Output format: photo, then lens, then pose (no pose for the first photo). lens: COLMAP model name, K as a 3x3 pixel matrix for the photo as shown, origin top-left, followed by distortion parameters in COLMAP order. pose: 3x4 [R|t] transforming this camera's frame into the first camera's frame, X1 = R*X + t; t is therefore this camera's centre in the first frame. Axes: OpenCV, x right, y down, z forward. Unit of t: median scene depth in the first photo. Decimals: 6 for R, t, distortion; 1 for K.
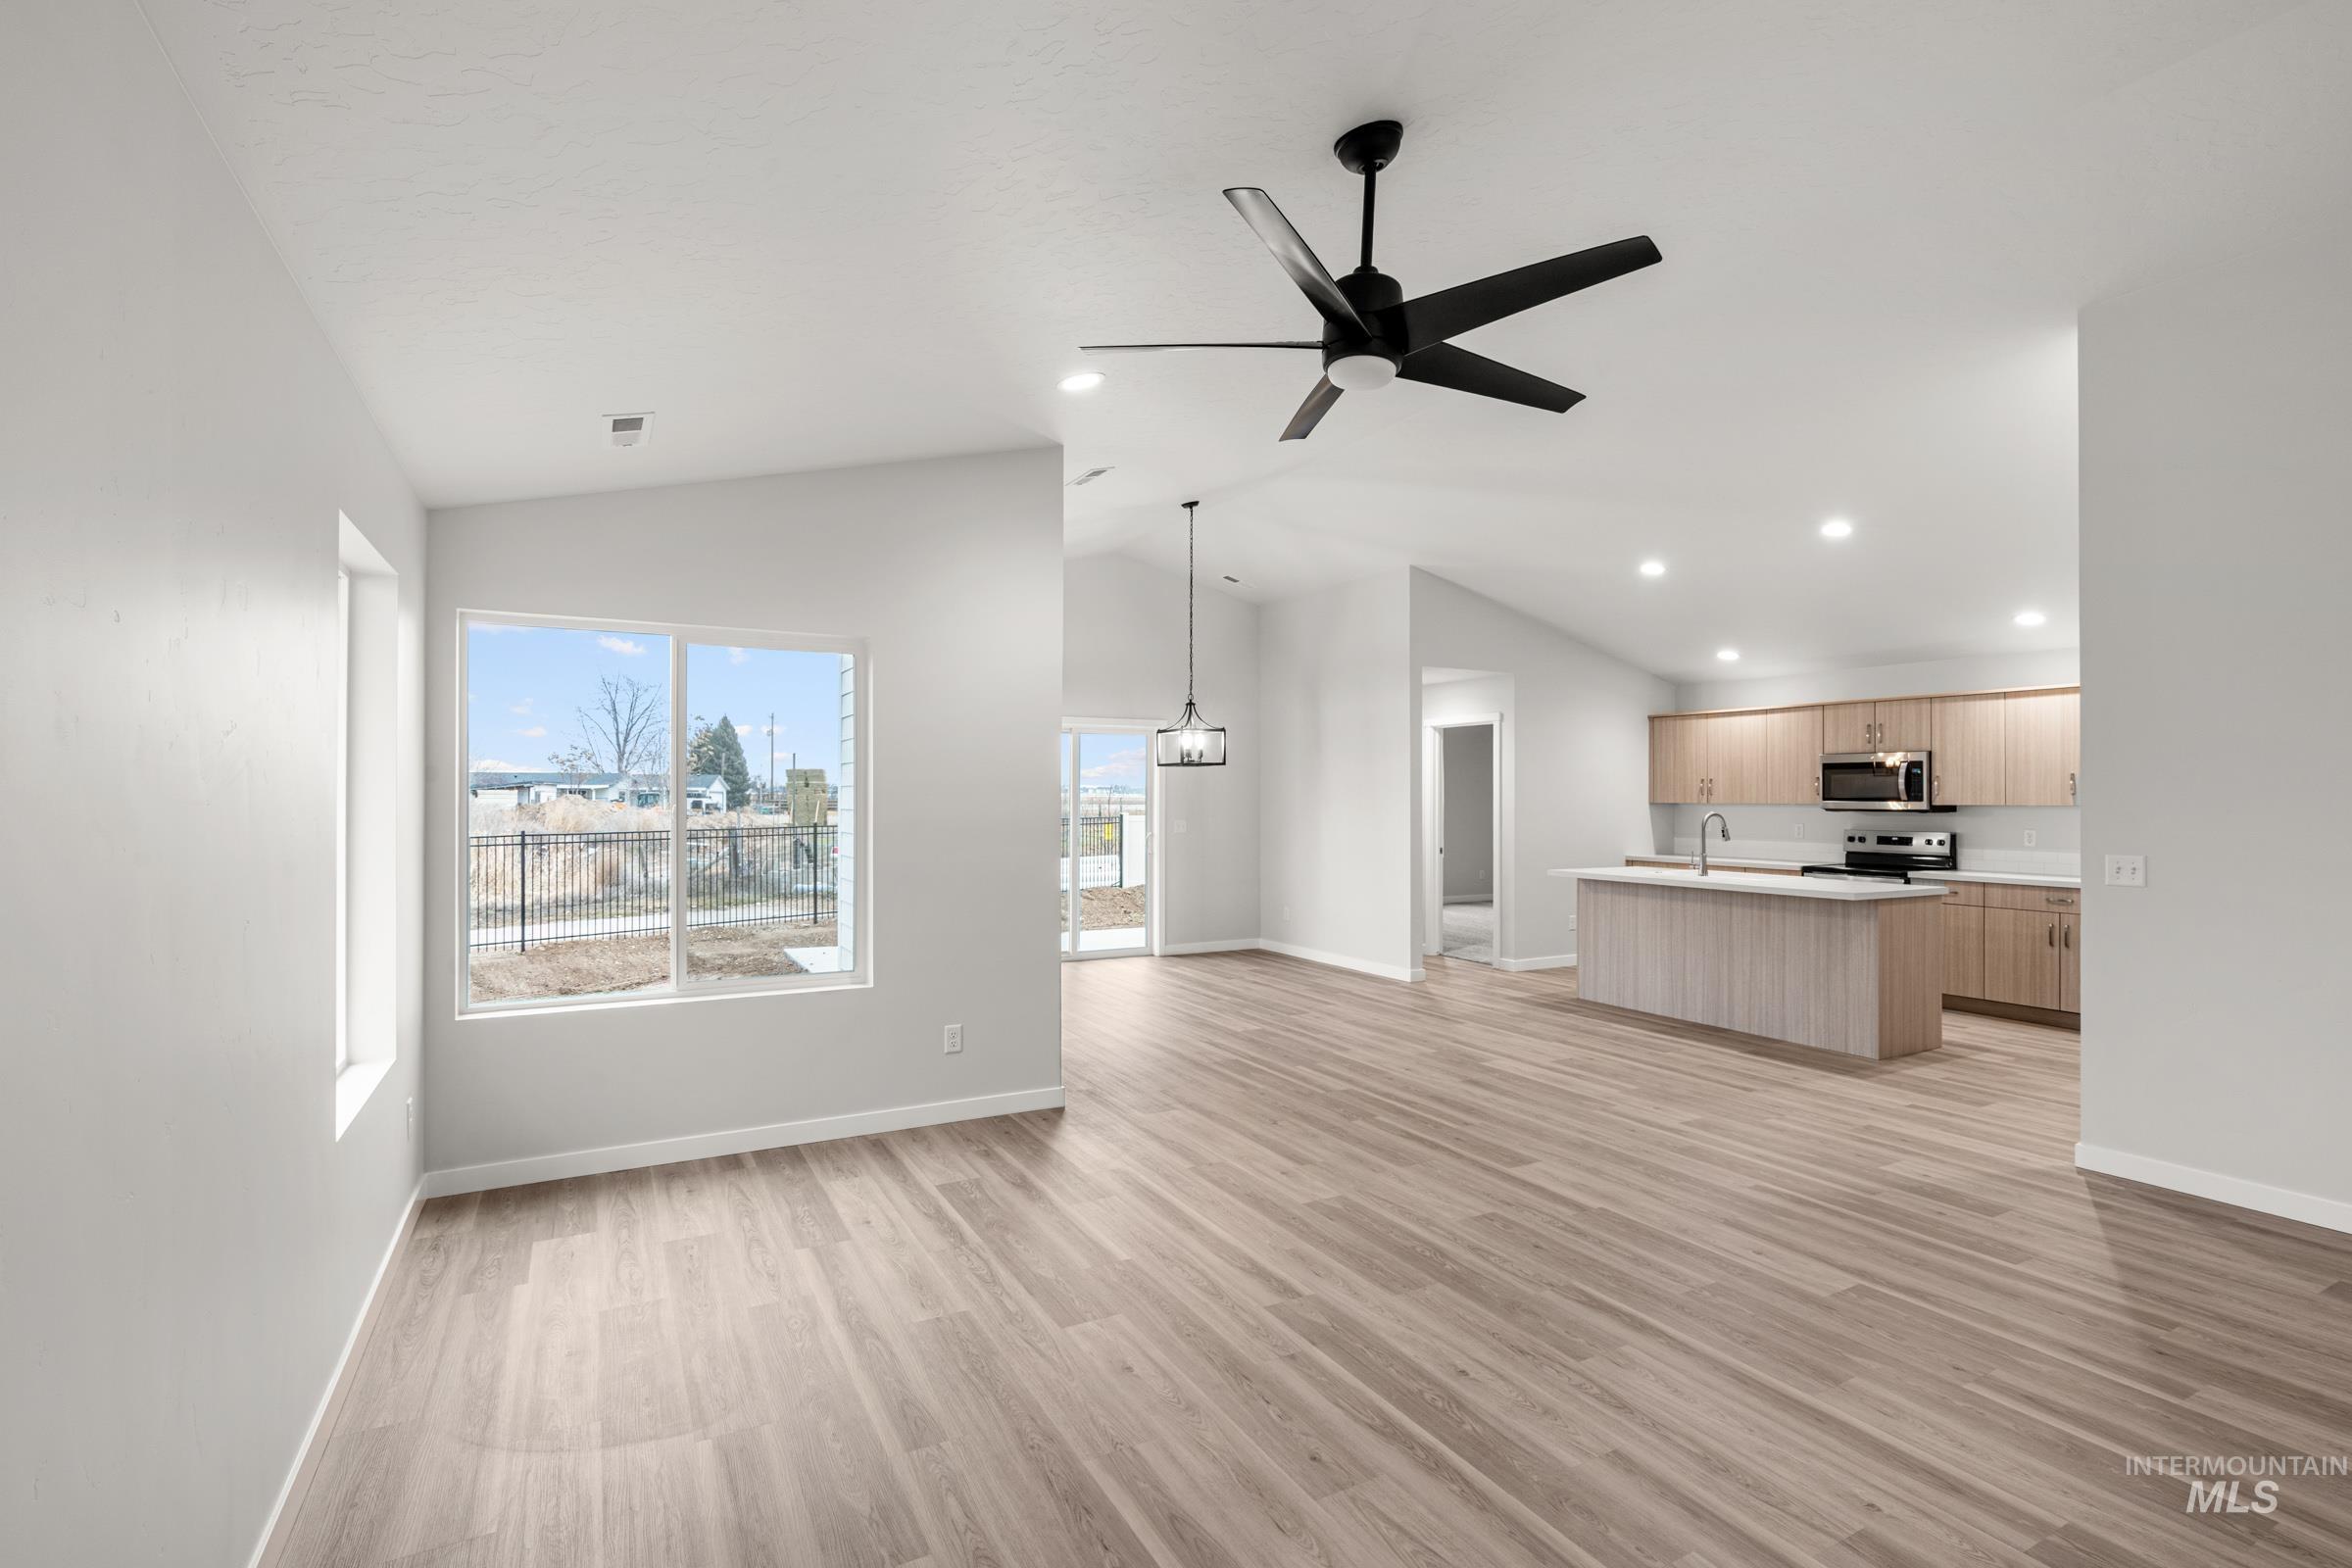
lens RADIAL K [[1082.9, 0, 1188.3], [0, 1082.9, 795.7], [0, 0, 1]] dist [-0.001093, -0.000089]
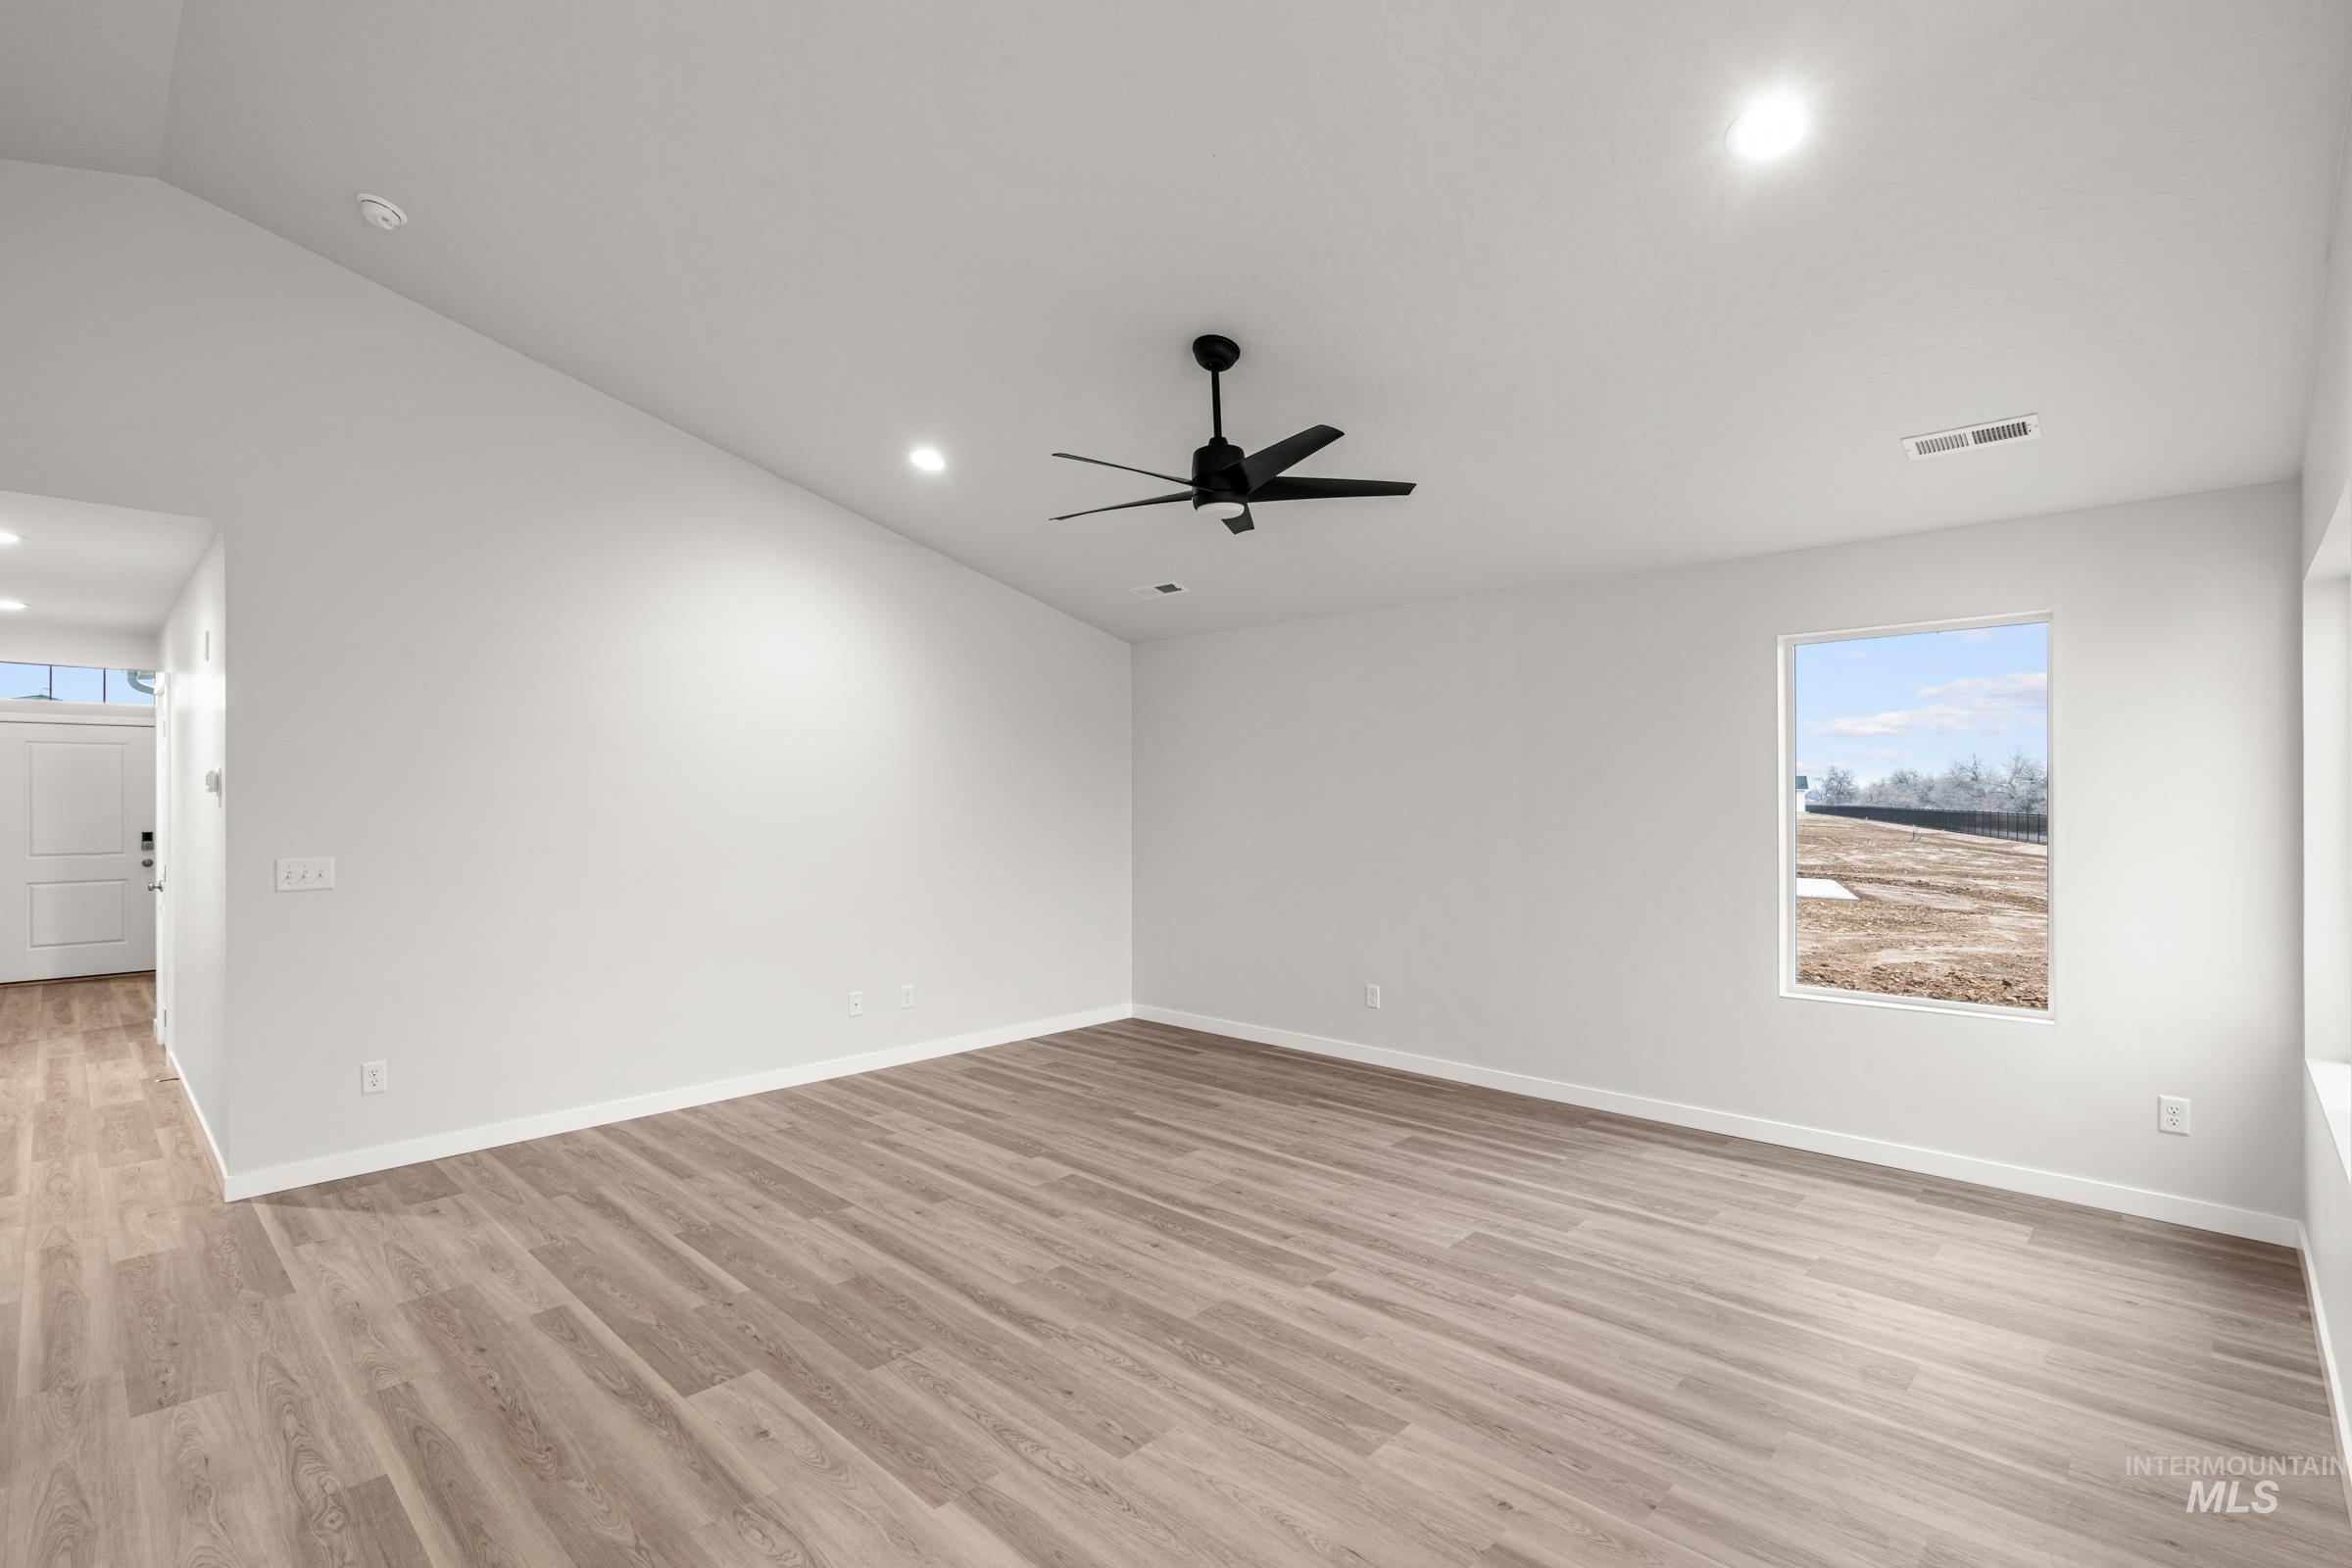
lens RADIAL K [[1082.9, 0, 1188.3], [0, 1082.9, 795.7], [0, 0, 1]] dist [-0.001093, -0.000089]
pose [[-0.953416, -0.000311, -0.301659, 0.236552], [0.001991, 0.999971, -0.007325, 0.005289], [0.301652, -0.007584, -0.953388, 0.877520]]
